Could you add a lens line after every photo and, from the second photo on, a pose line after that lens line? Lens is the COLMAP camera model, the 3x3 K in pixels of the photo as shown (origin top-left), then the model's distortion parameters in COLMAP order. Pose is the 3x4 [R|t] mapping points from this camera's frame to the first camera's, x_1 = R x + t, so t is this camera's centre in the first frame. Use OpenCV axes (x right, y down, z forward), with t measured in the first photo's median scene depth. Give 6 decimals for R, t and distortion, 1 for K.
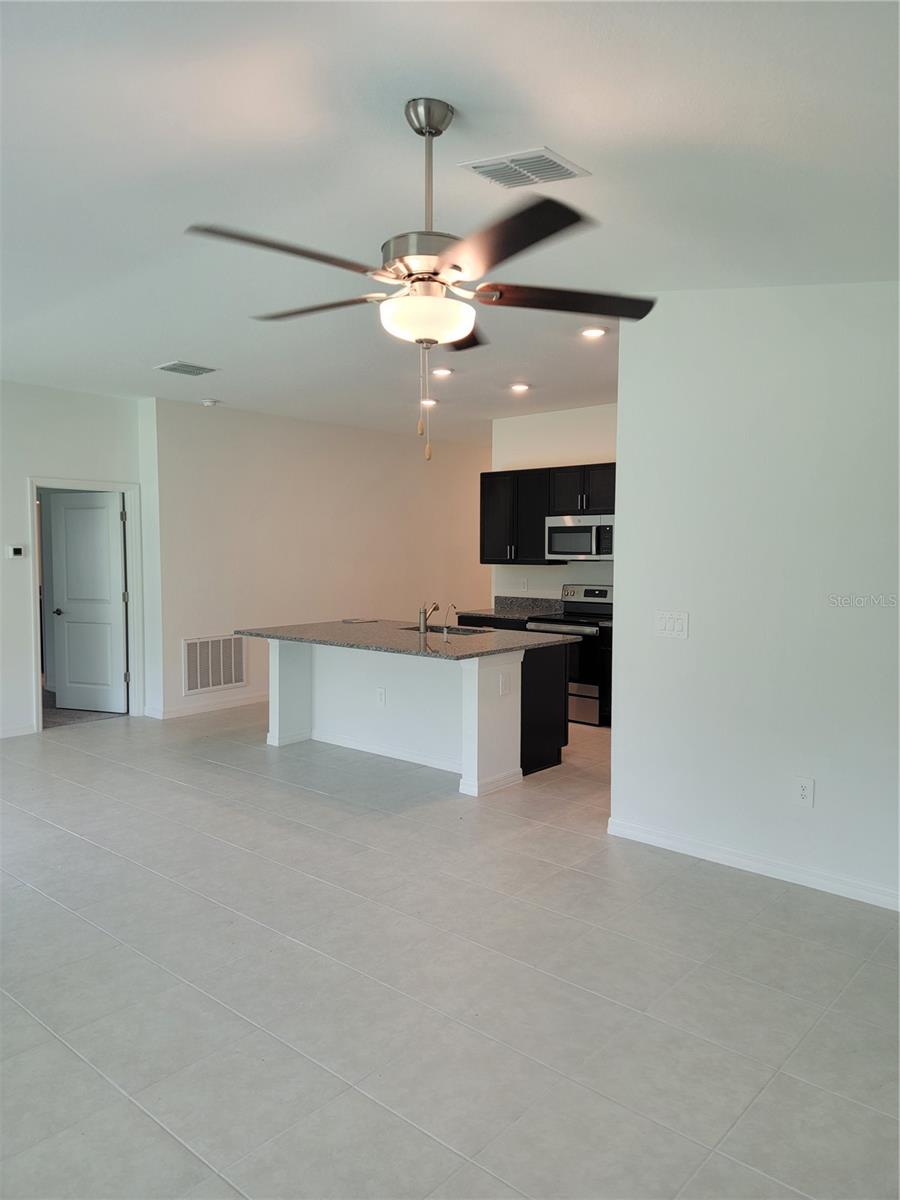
lens RADIAL K [[845.5, 0, 453.6], [0, 845.5, 603.9], [0, 0, 1]] dist [0.066392, -0.002425]
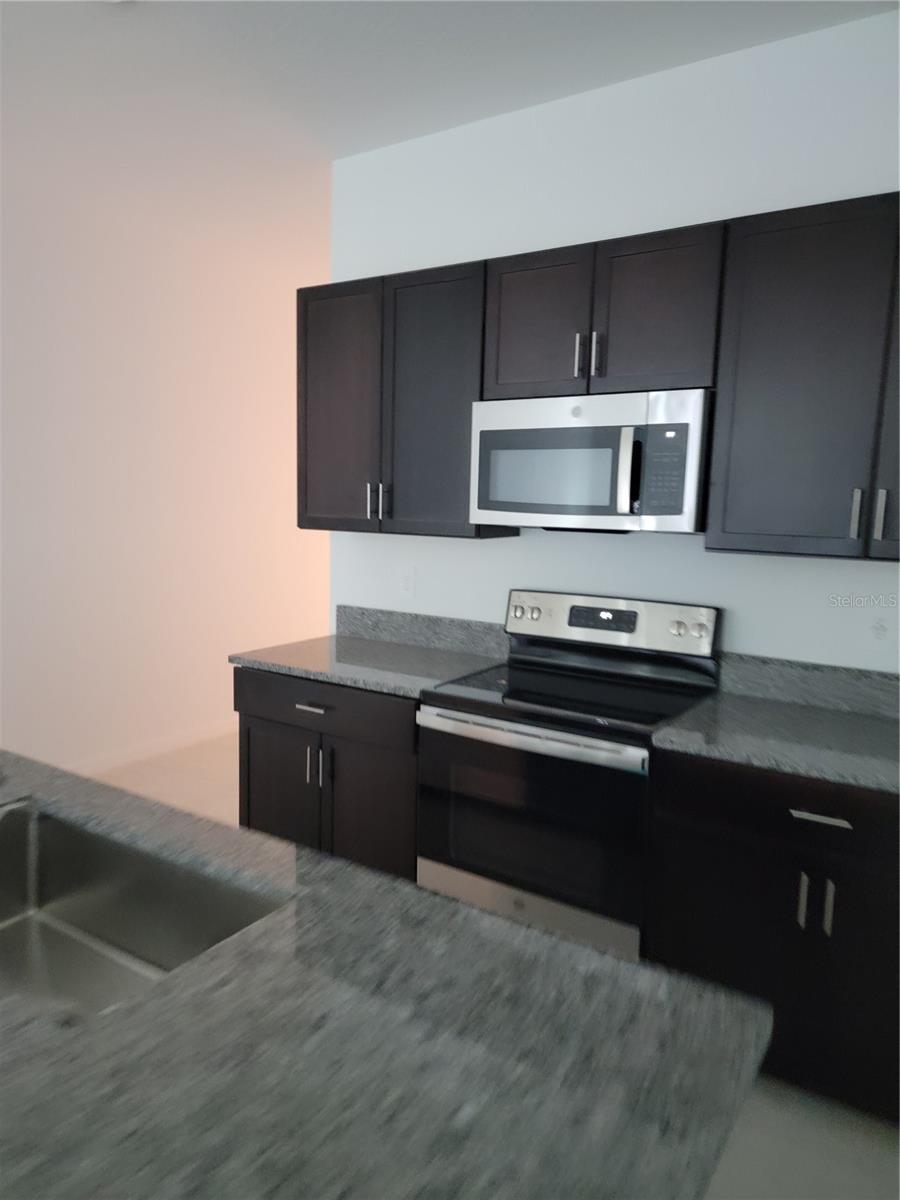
lens RADIAL K [[845.5, 0, 453.6], [0, 845.5, 603.9], [0, 0, 1]] dist [0.066392, -0.002425]
pose [[0.988470, 0.007531, 0.151229, 0.047402], [-0.016449, 0.998192, 0.057806, -0.039117], [-0.150520, -0.059627, 0.986807, 0.642598]]
